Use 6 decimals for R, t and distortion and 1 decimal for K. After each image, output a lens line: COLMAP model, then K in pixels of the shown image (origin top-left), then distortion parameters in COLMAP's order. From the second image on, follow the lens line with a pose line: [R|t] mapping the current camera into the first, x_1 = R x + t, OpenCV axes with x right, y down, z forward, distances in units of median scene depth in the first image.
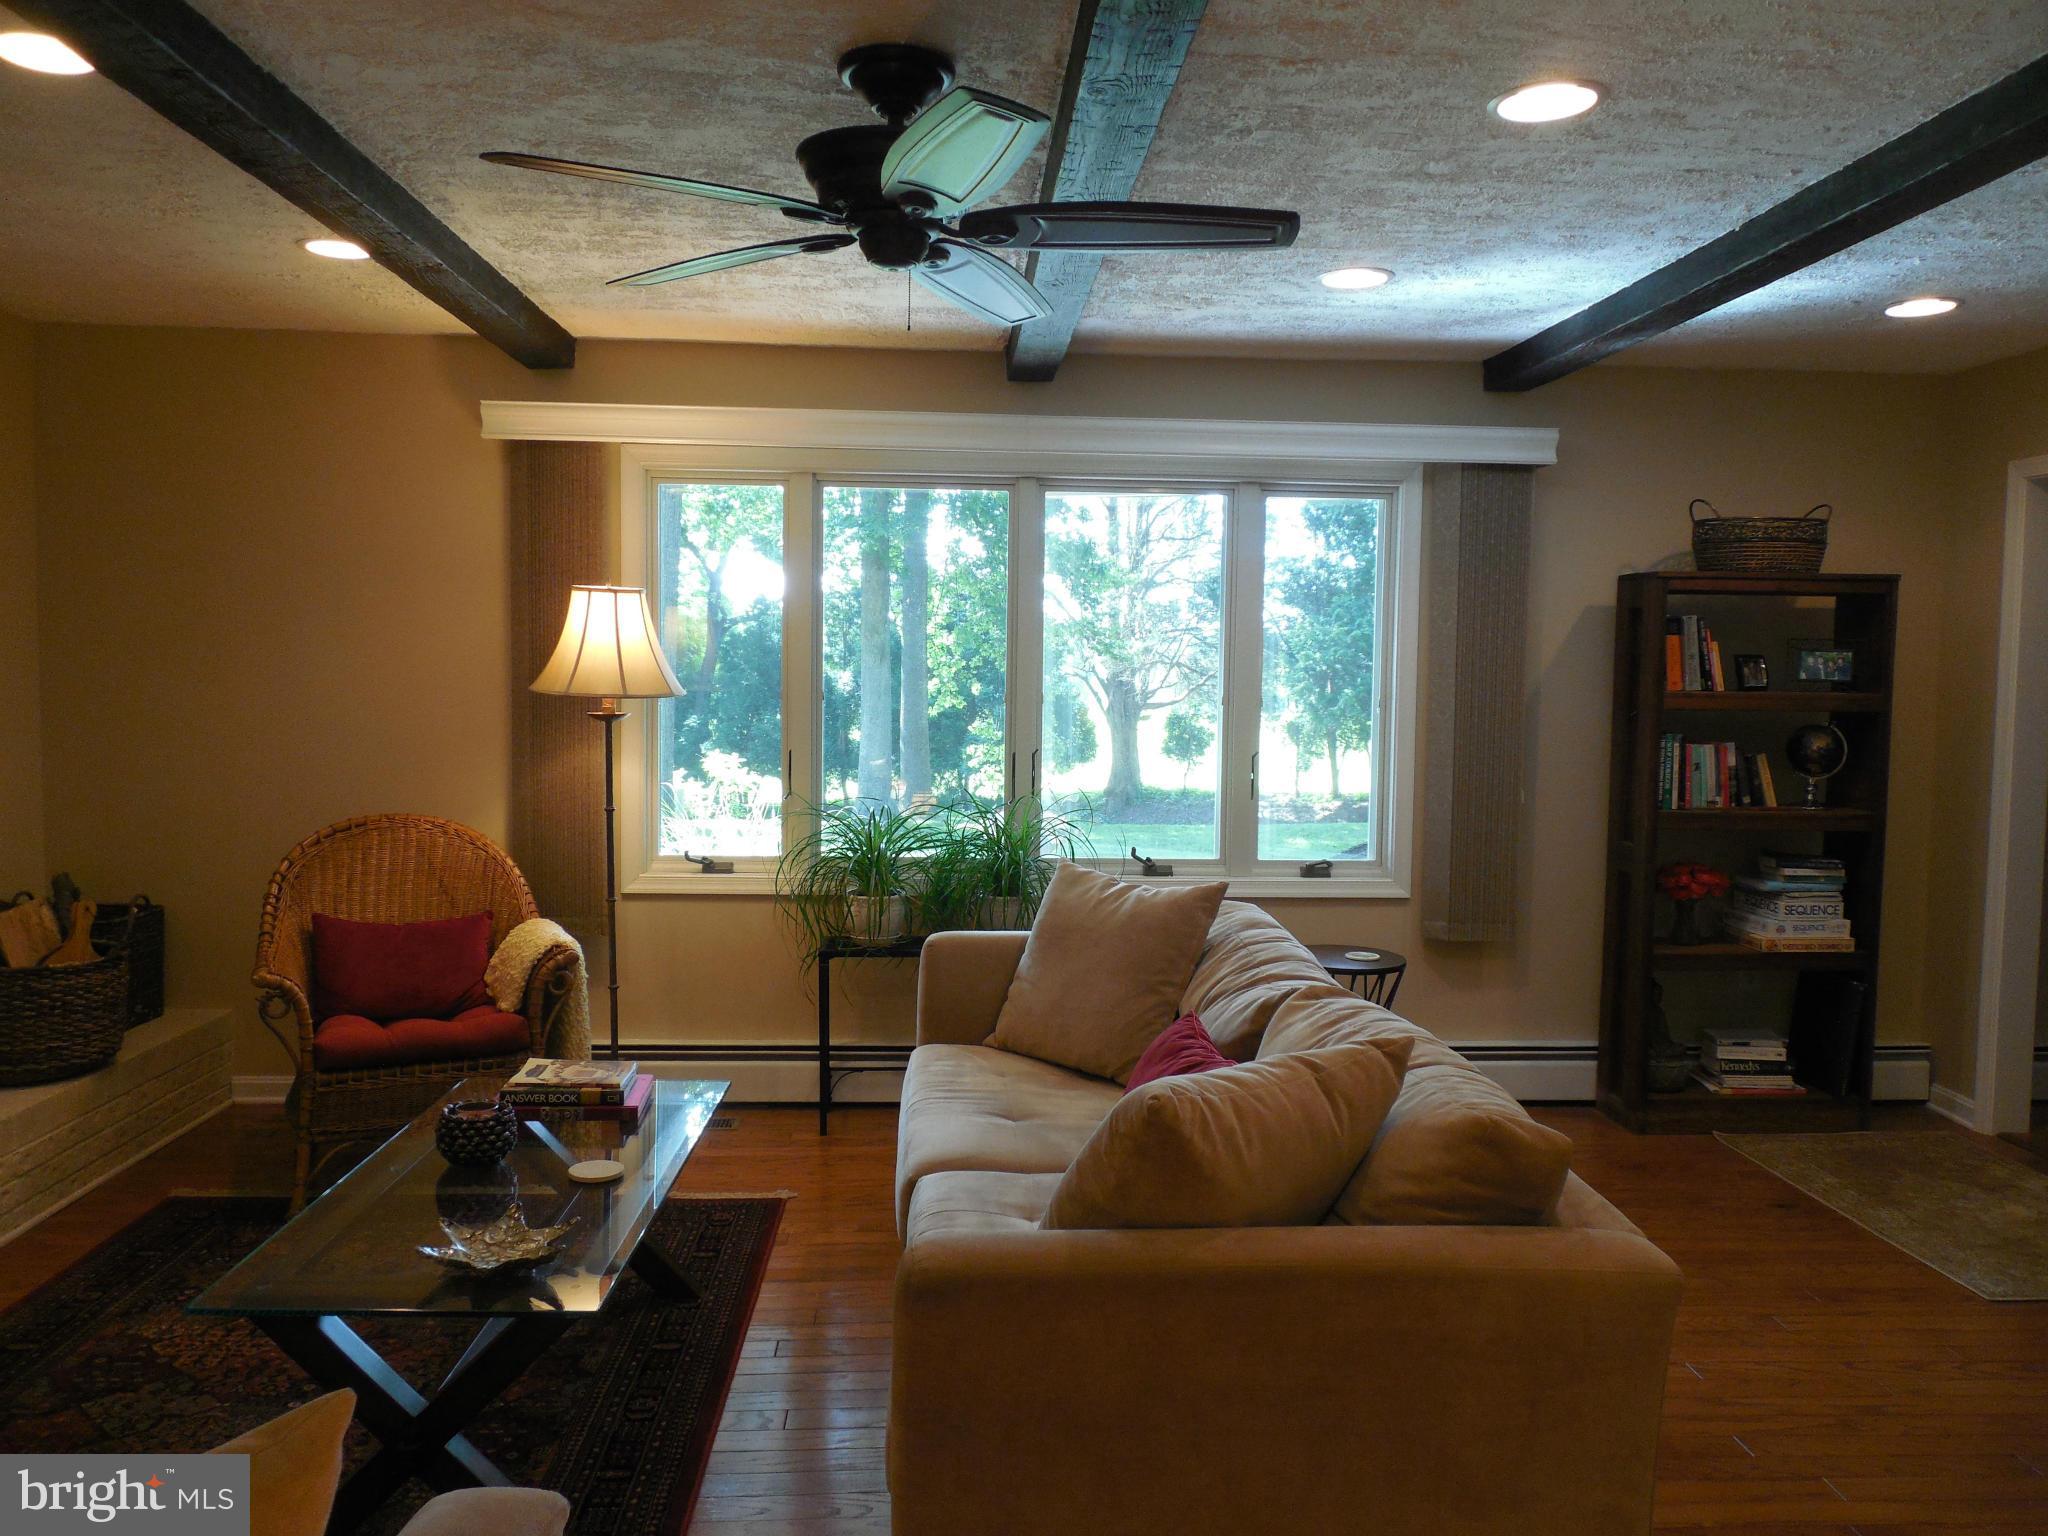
lens RADIAL K [[1546.3, 0, 1019.1], [0, 1546.3, 761.3], [0, 0, 1]] dist [-0.001637, -0.000865]
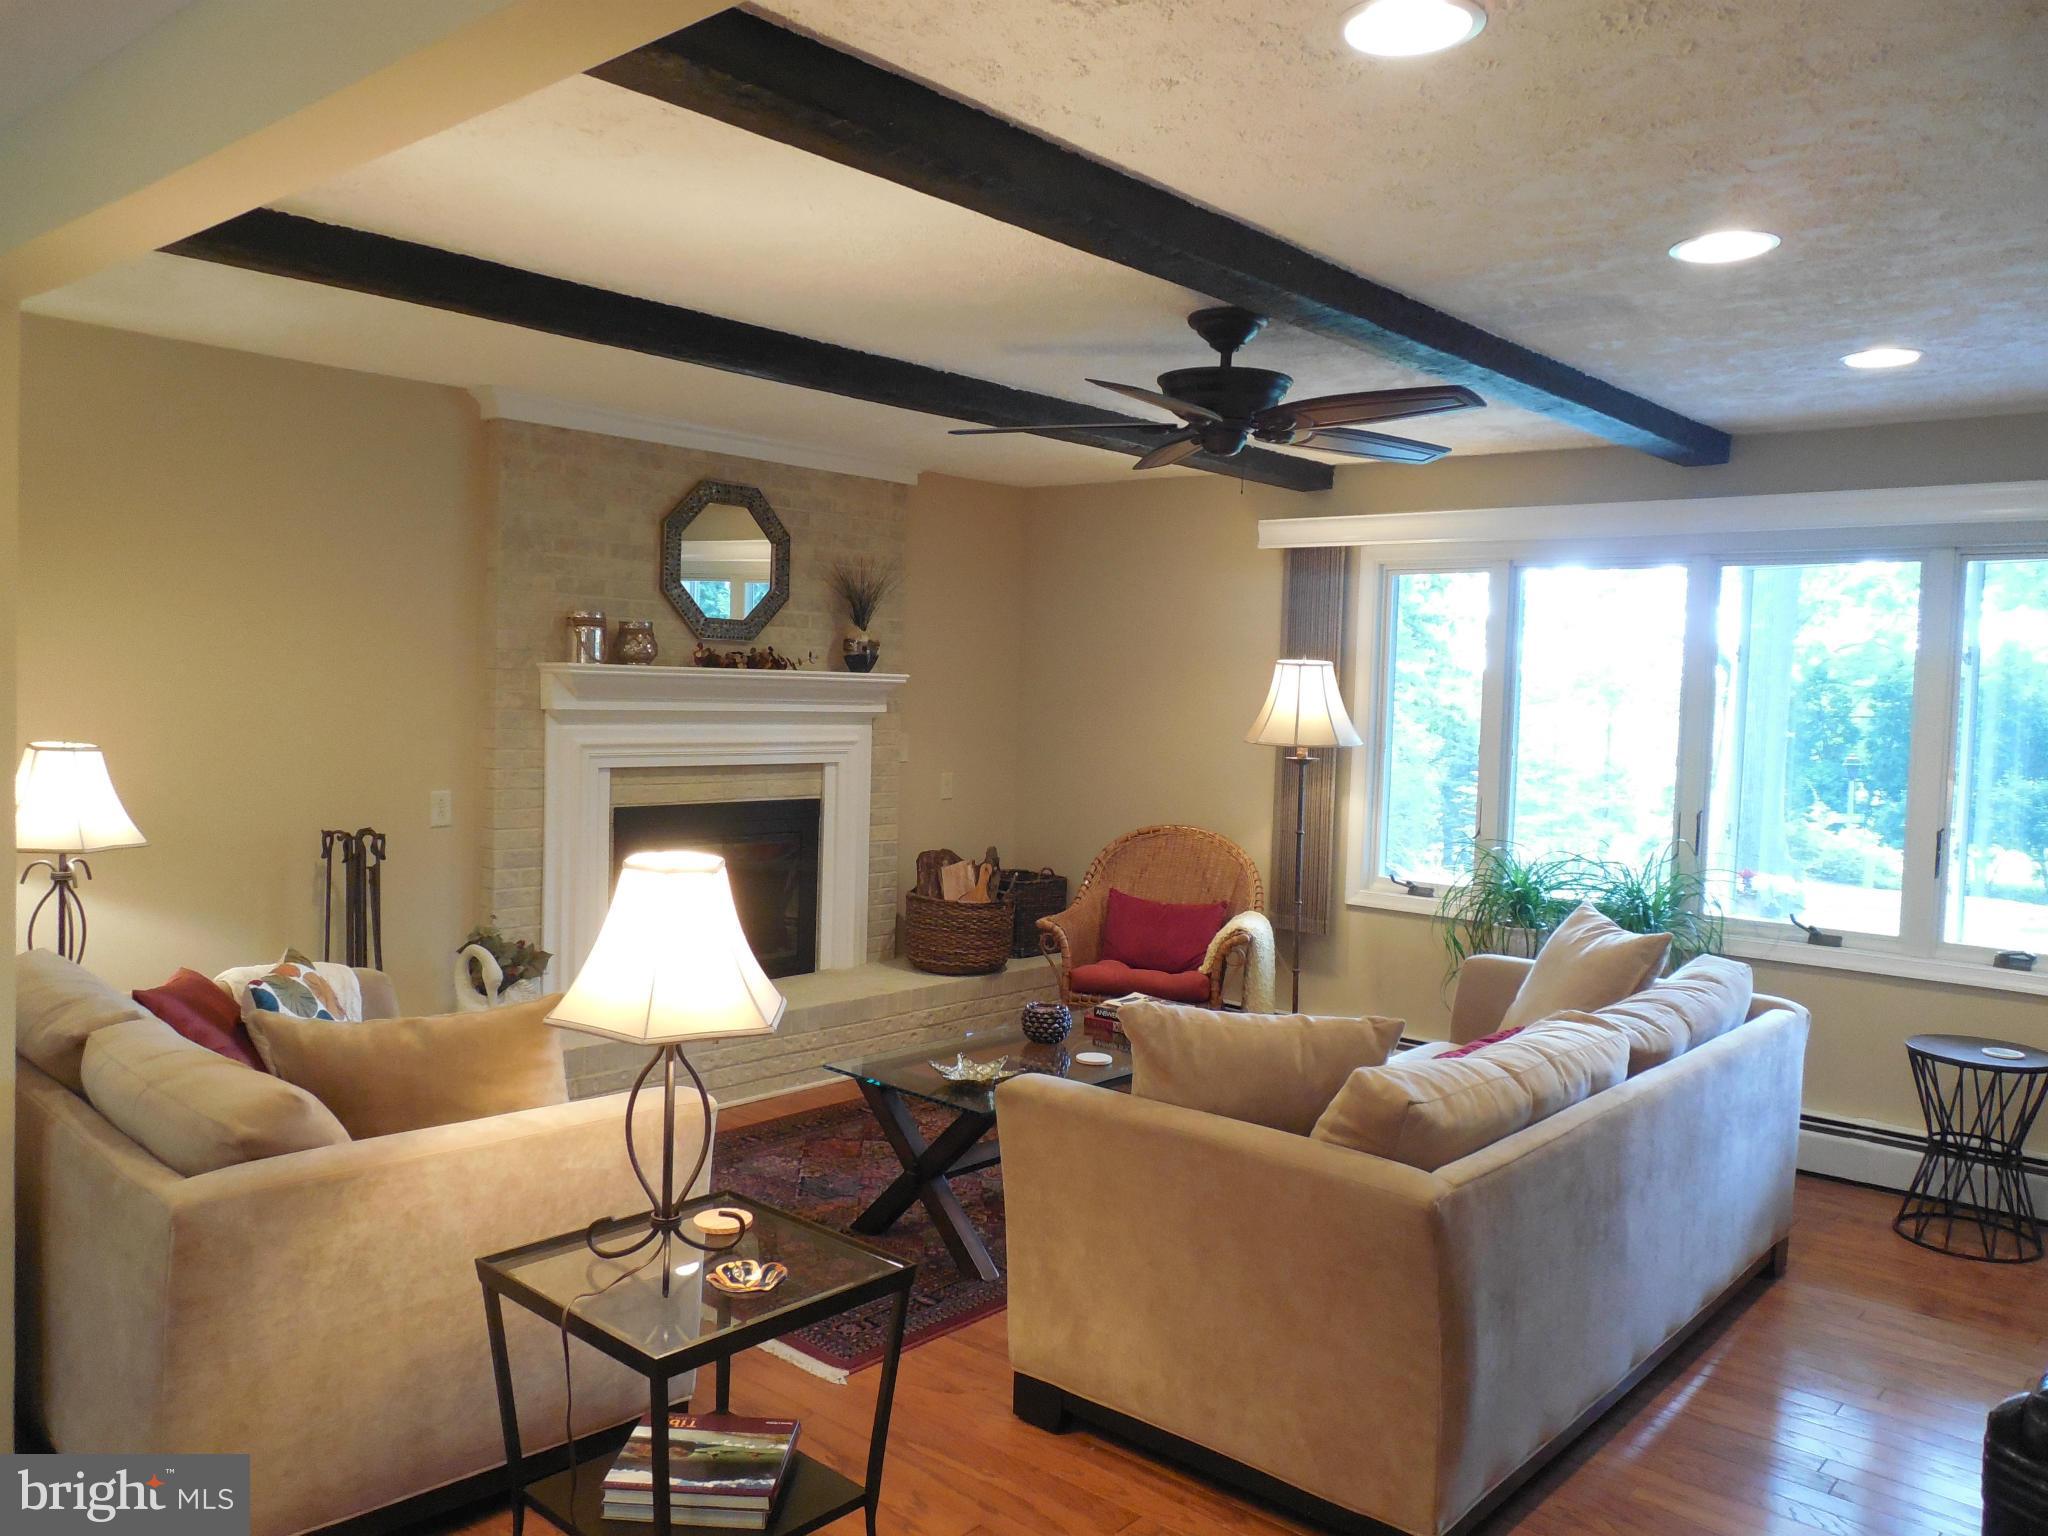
lens RADIAL K [[1546.3, 0, 1019.1], [0, 1546.3, 761.3], [0, 0, 1]] dist [-0.001637, -0.000865]
pose [[0.711064, 0.041442, -0.701905, 0.429896], [-0.064205, 0.997918, -0.006123, -0.004604], [0.700190, 0.049419, 0.712244, -0.077989]]
